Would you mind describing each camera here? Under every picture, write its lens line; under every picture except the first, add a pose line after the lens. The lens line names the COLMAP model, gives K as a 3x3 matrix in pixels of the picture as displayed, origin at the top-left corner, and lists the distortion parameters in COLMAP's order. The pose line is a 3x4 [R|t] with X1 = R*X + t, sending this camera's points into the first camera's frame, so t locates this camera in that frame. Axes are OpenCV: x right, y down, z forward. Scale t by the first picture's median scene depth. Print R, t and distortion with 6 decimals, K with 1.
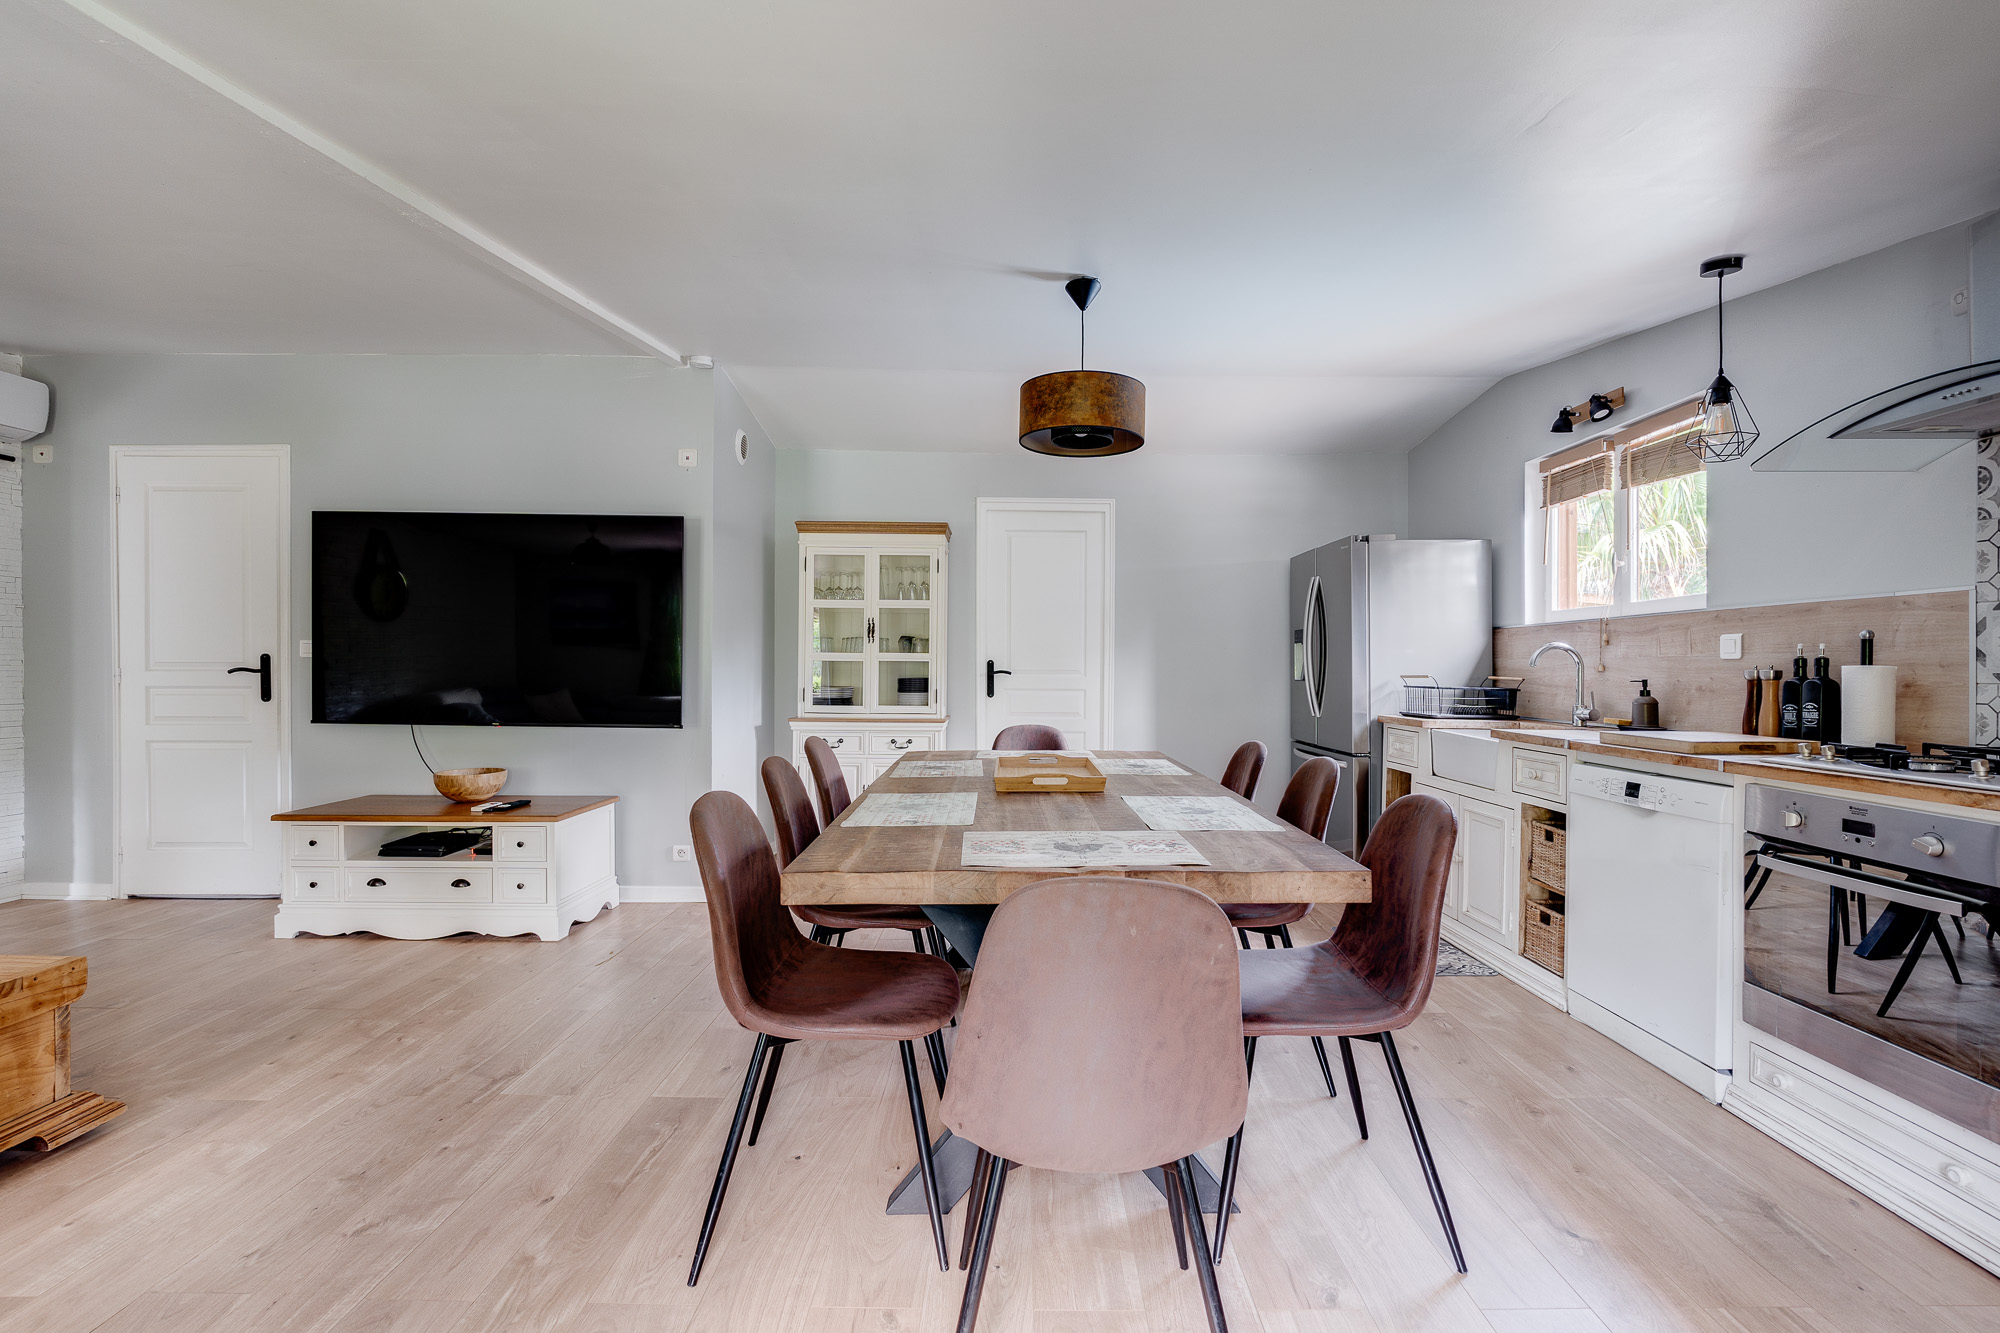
lens RADIAL K [[889.6, 0, 1010.3], [0, 889.6, 671.0], [0, 0, 1]] dist [-0.003107, -0.000260]
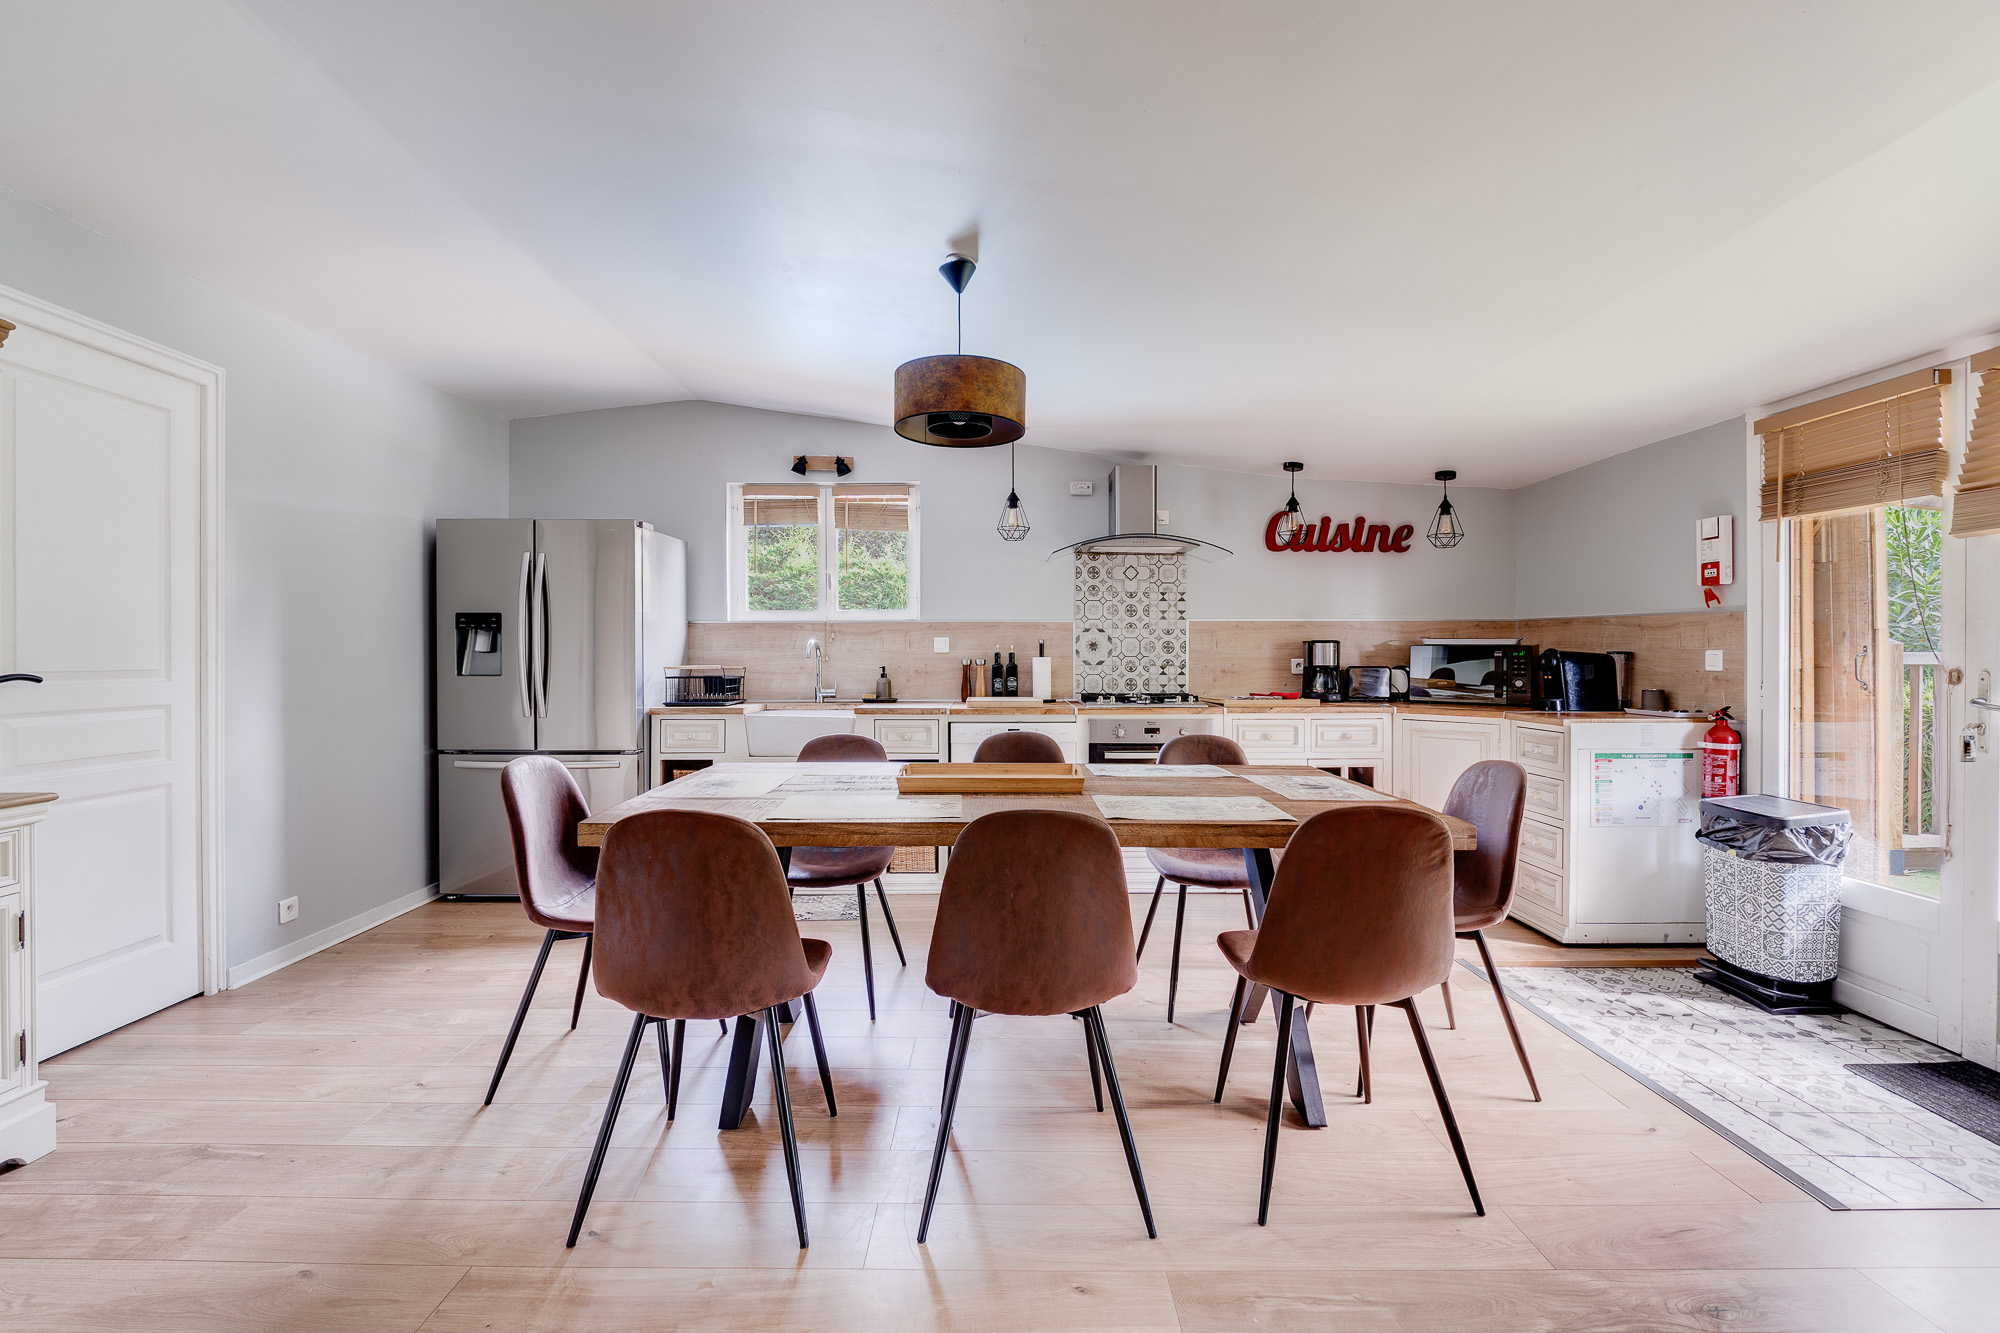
lens RADIAL K [[889.6, 0, 1007.6], [0, 889.6, 654.3], [0, 0, 1]] dist [-0.003107, -0.000260]
pose [[-0.022196, -0.007315, 0.999727, -0.893250], [0.003630, 0.999966, 0.007398, -0.024153], [-0.999747, 0.003793, -0.022169, 0.984244]]
